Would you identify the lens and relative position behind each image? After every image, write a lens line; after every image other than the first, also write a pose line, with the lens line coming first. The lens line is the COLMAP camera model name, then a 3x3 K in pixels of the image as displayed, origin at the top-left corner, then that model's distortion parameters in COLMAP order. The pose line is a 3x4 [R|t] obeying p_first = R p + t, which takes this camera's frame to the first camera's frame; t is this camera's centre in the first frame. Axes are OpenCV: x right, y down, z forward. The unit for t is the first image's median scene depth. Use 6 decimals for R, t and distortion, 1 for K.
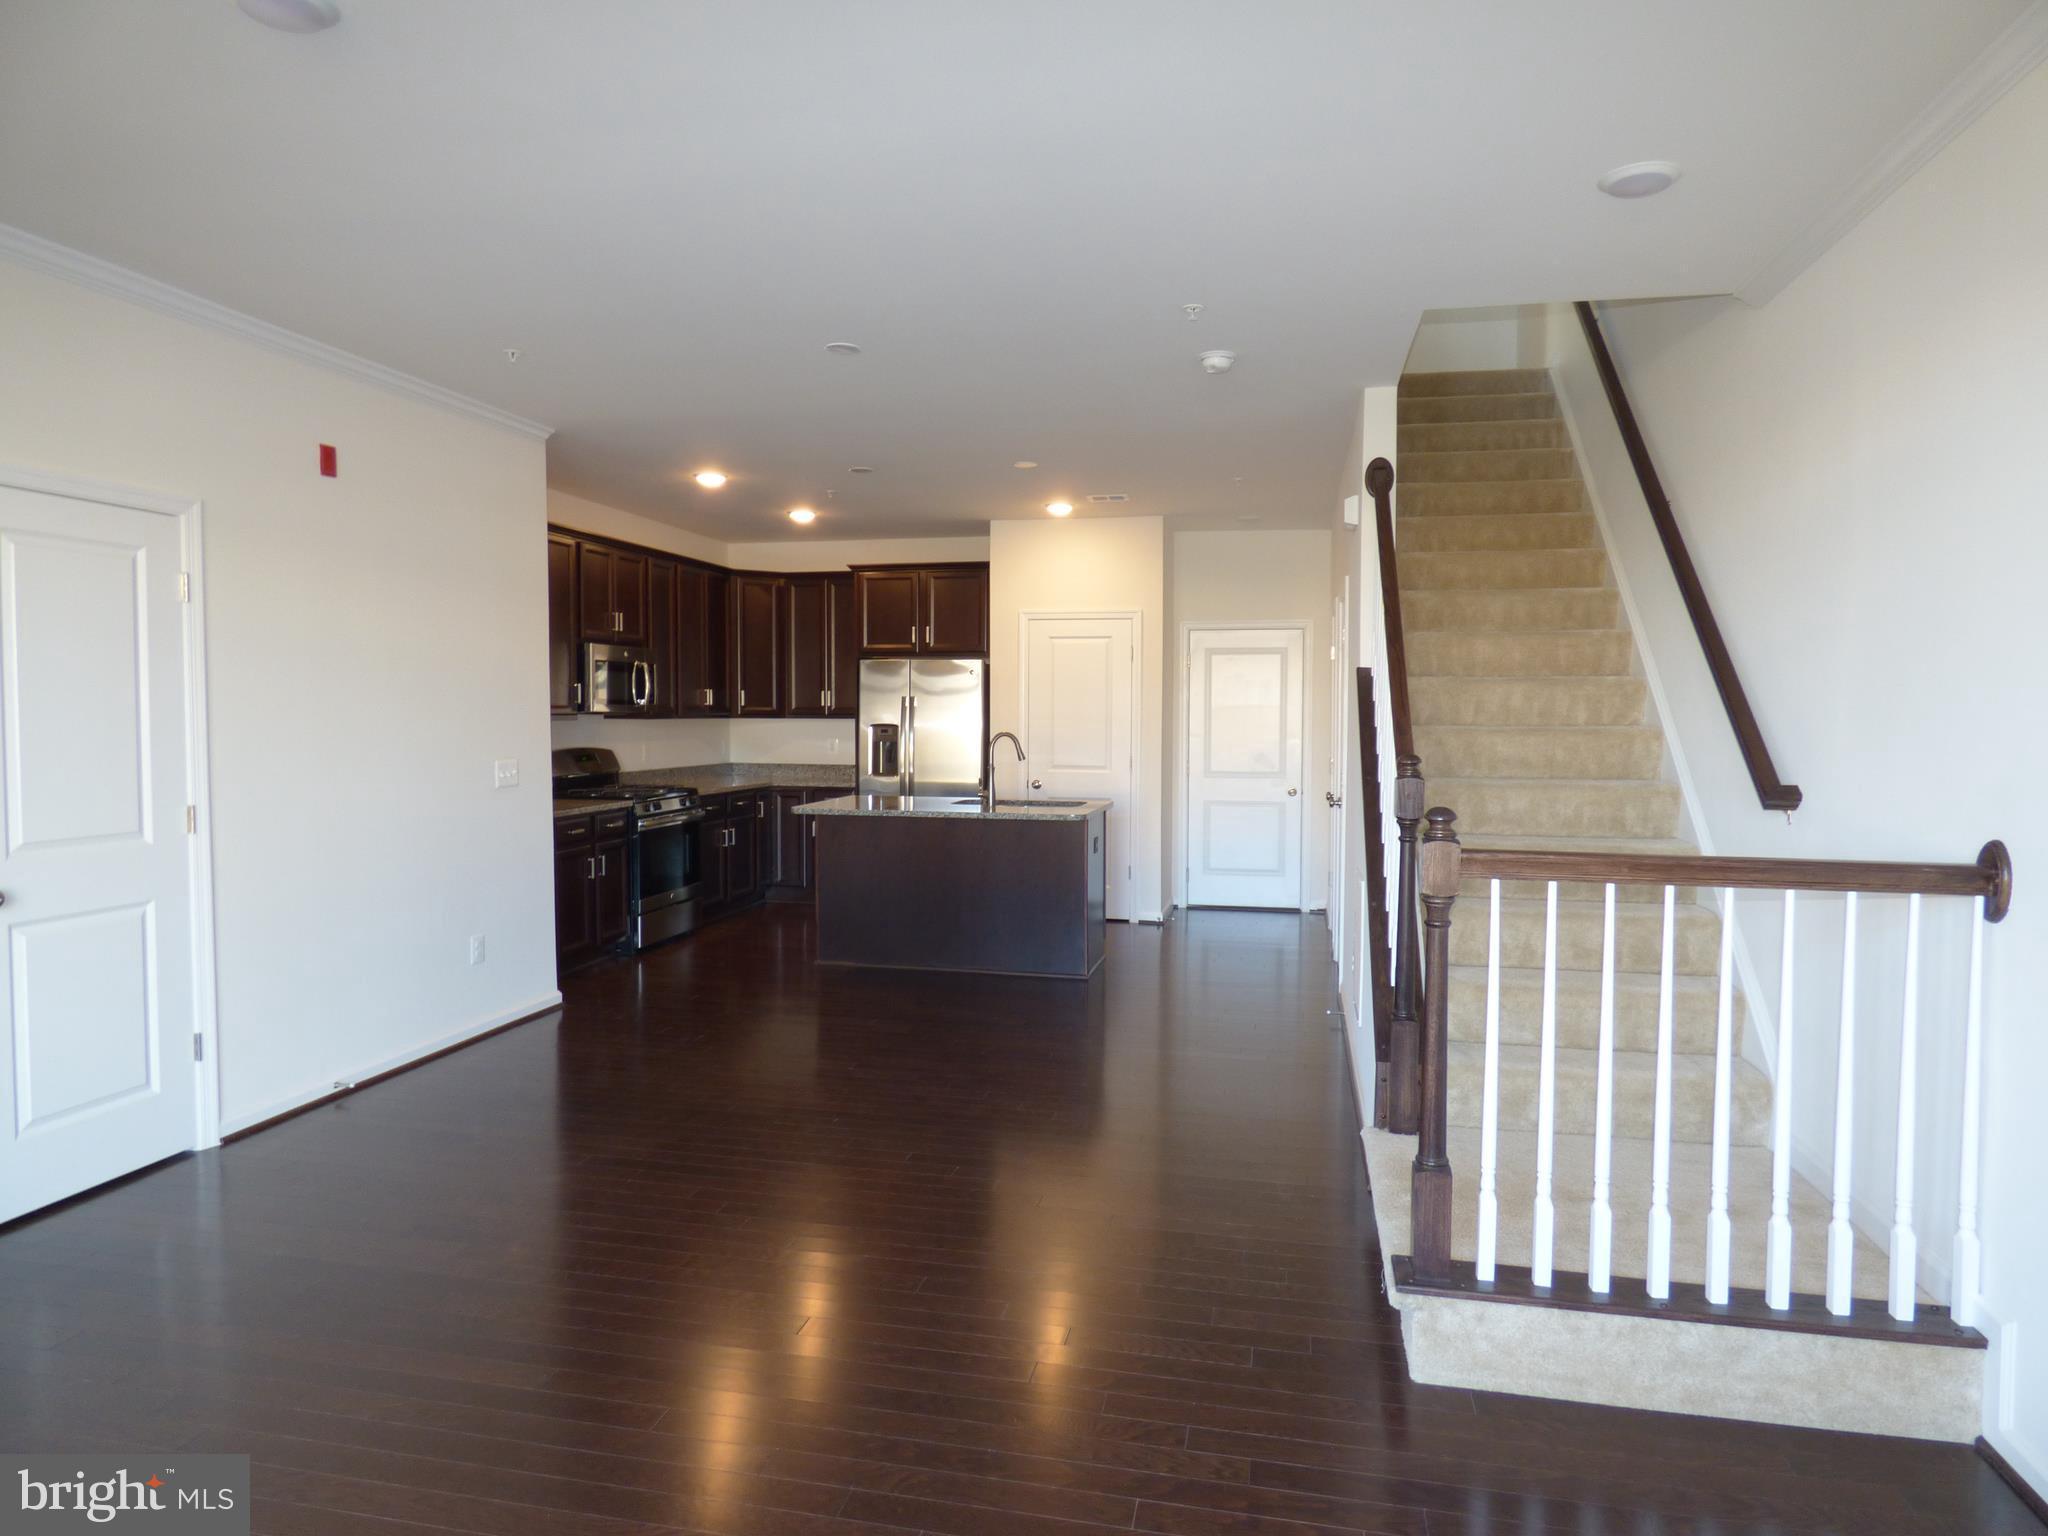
lens RADIAL K [[1210.6, 0, 1024.0], [0, 1210.6, 768.0], [0, 0, 1]] dist [-0.016225, -0.000866]
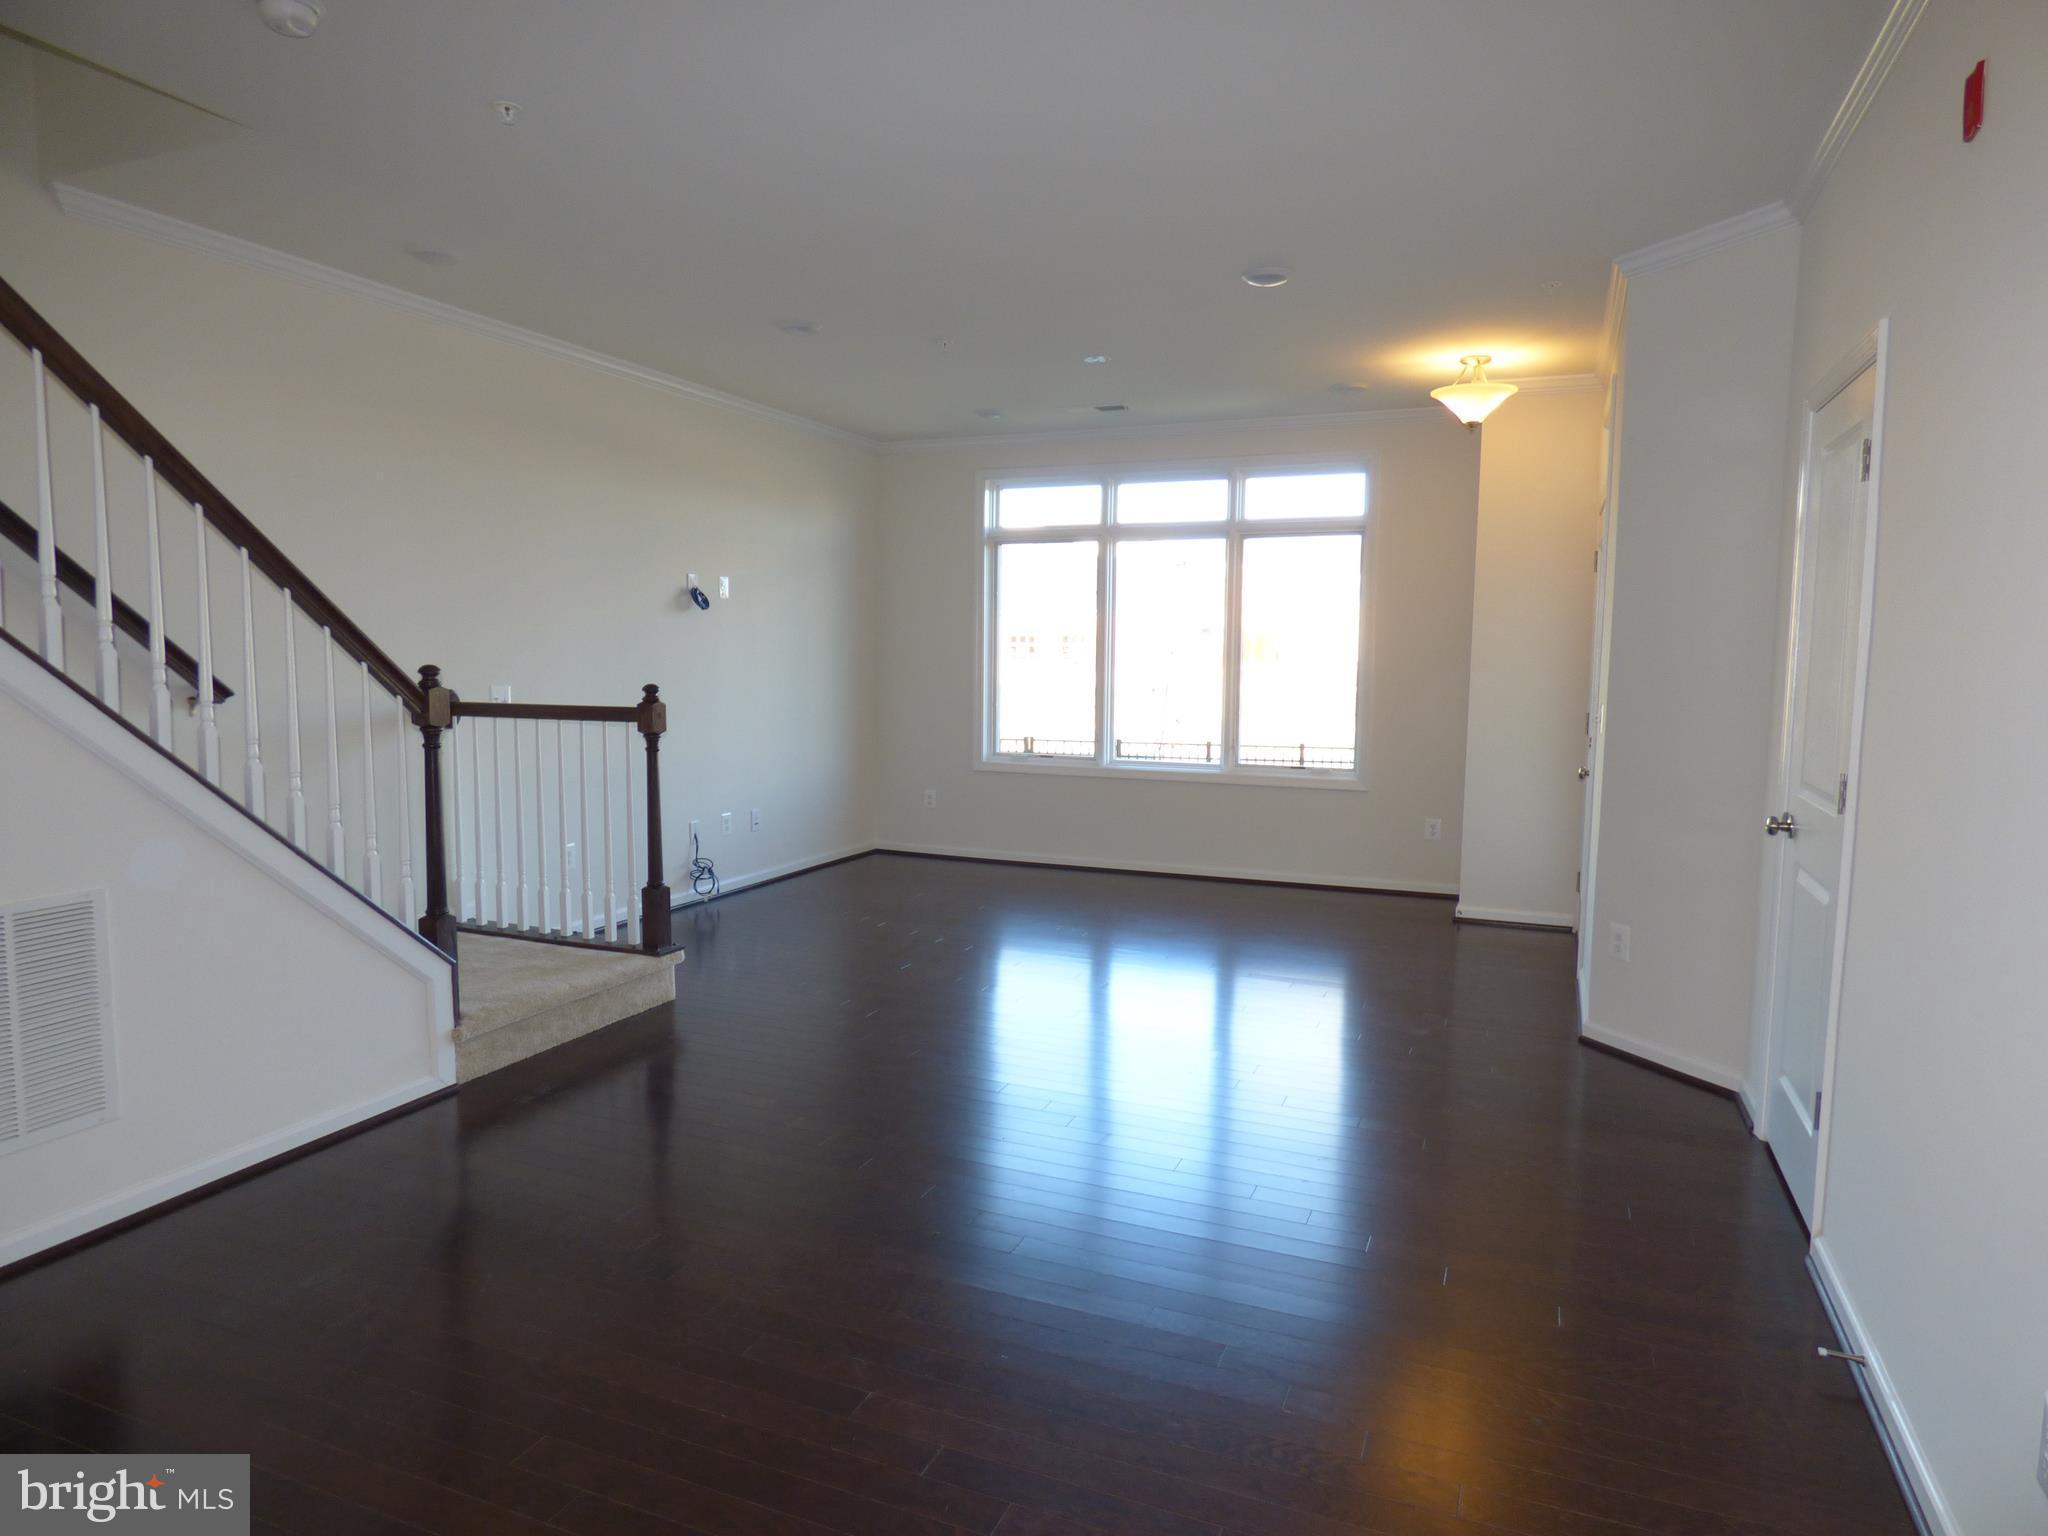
lens RADIAL K [[1210.6, 0, 1024.0], [0, 1210.6, 768.0], [0, 0, 1]] dist [-0.016225, -0.000866]
pose [[-0.985388, -0.022972, 0.168768, -0.185973], [0.001274, 0.989841, 0.142172, -0.040023], [-0.170319, 0.140309, -0.975348, 0.968913]]
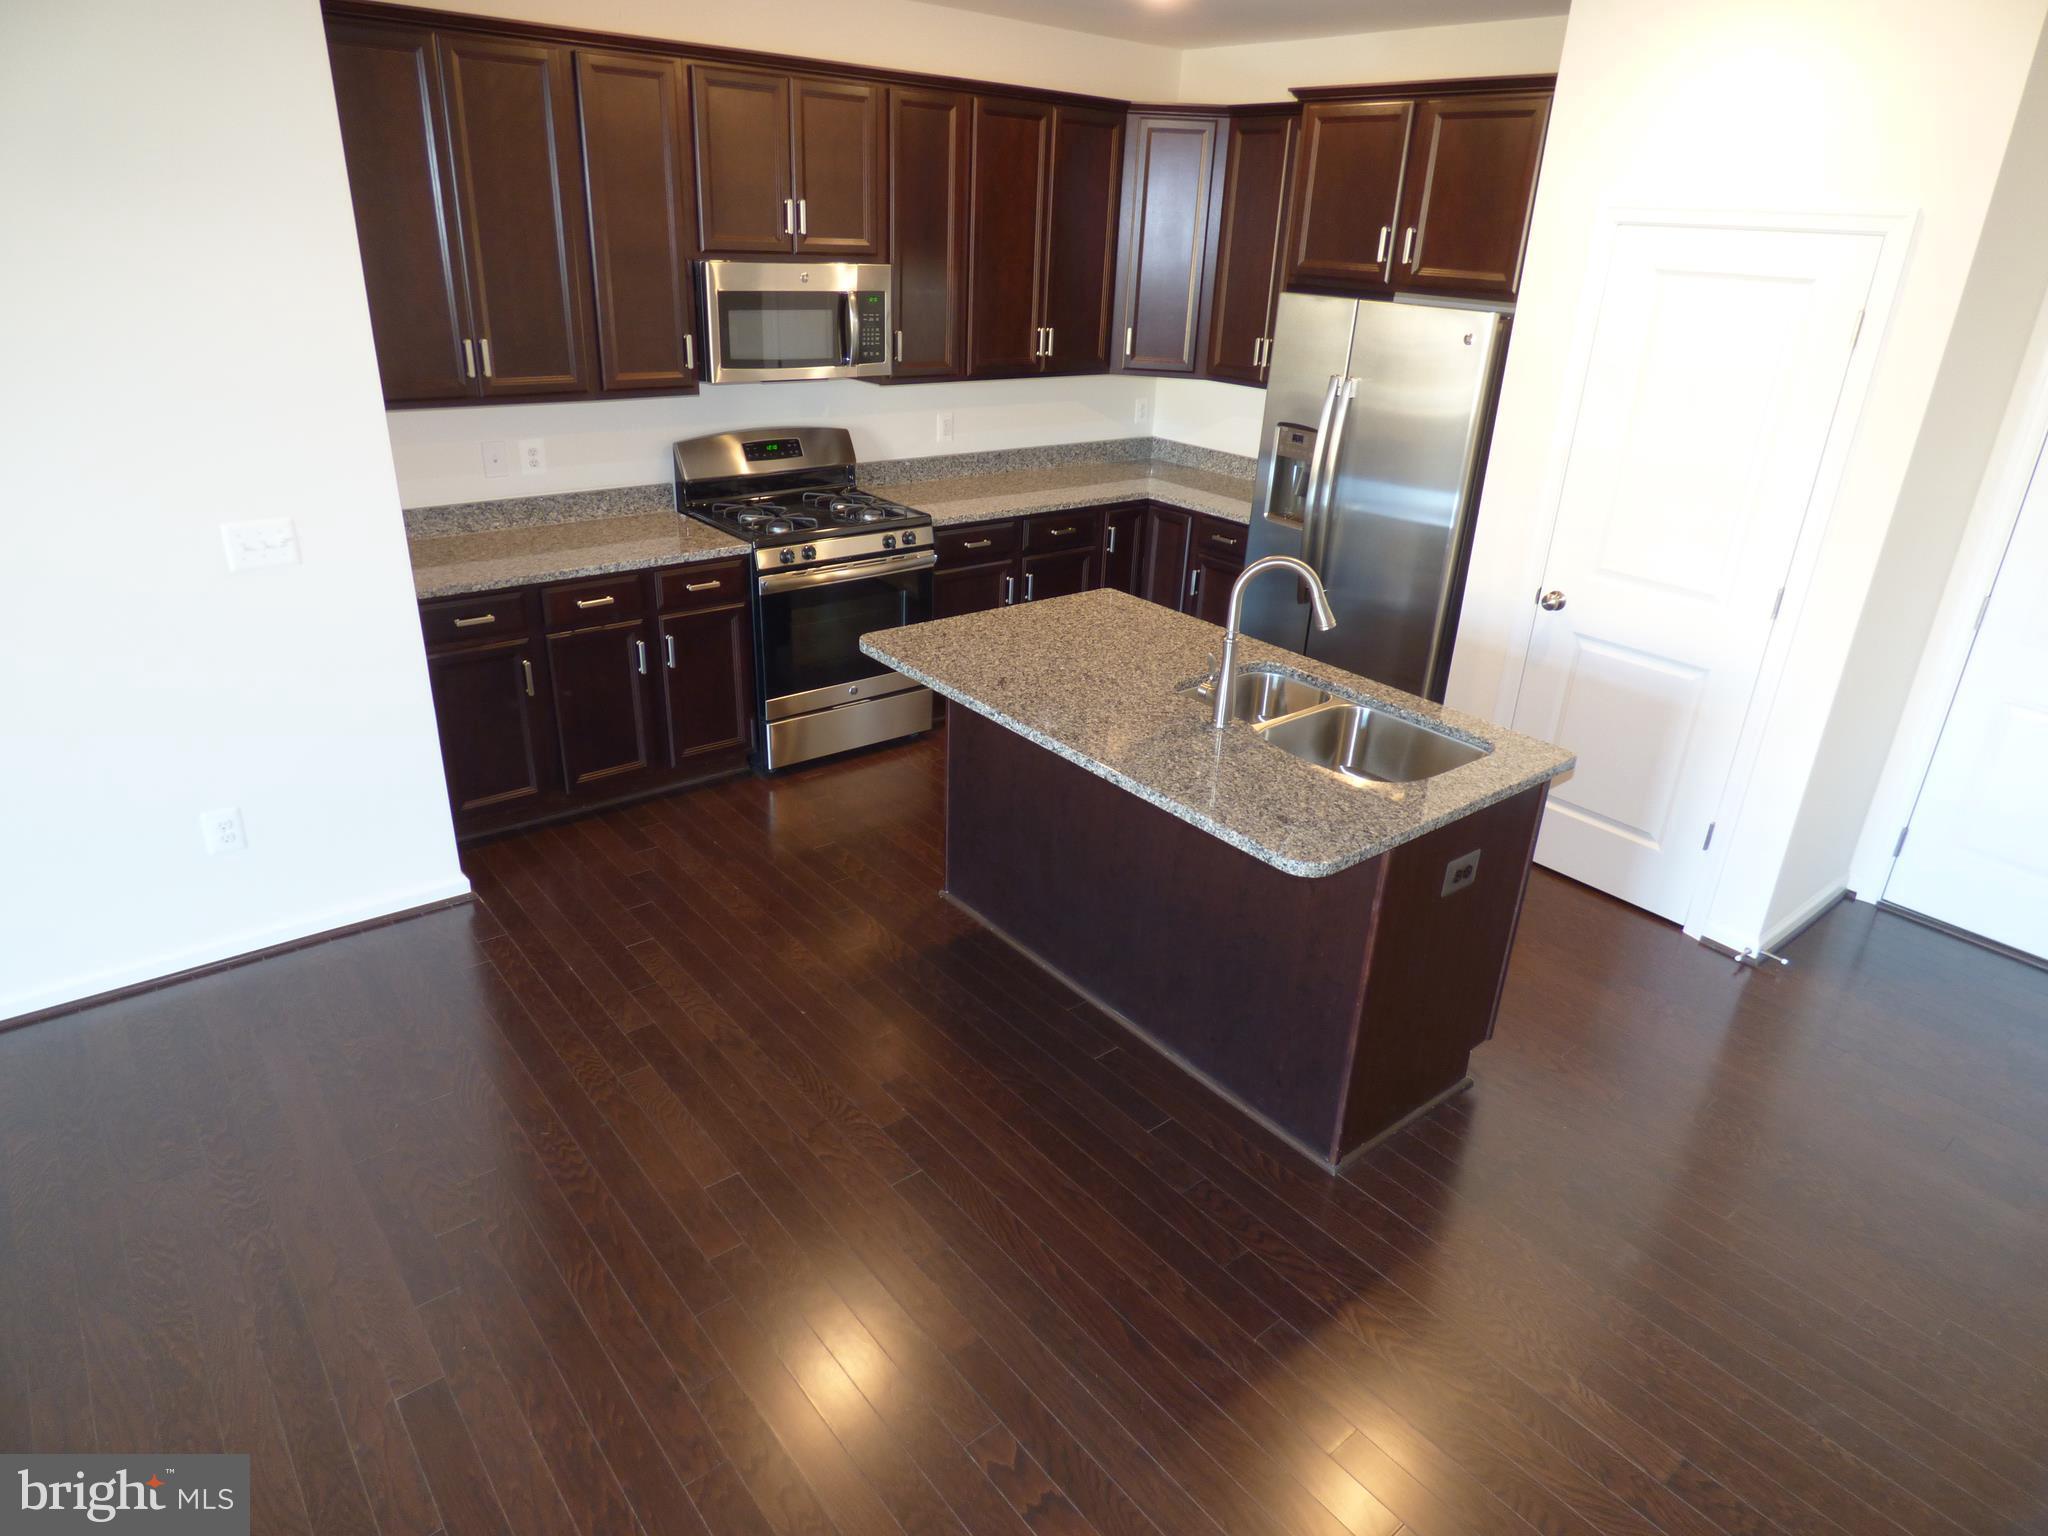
lens RADIAL K [[1210.6, 0, 1024.0], [0, 1210.6, 768.0], [0, 0, 1]] dist [-0.016225, -0.000866]
pose [[0.783866, 0.281907, -0.553248, 0.149429], [-0.069806, 0.925358, 0.372612, -0.103303], [0.616994, -0.253458, 0.745035, 0.594050]]
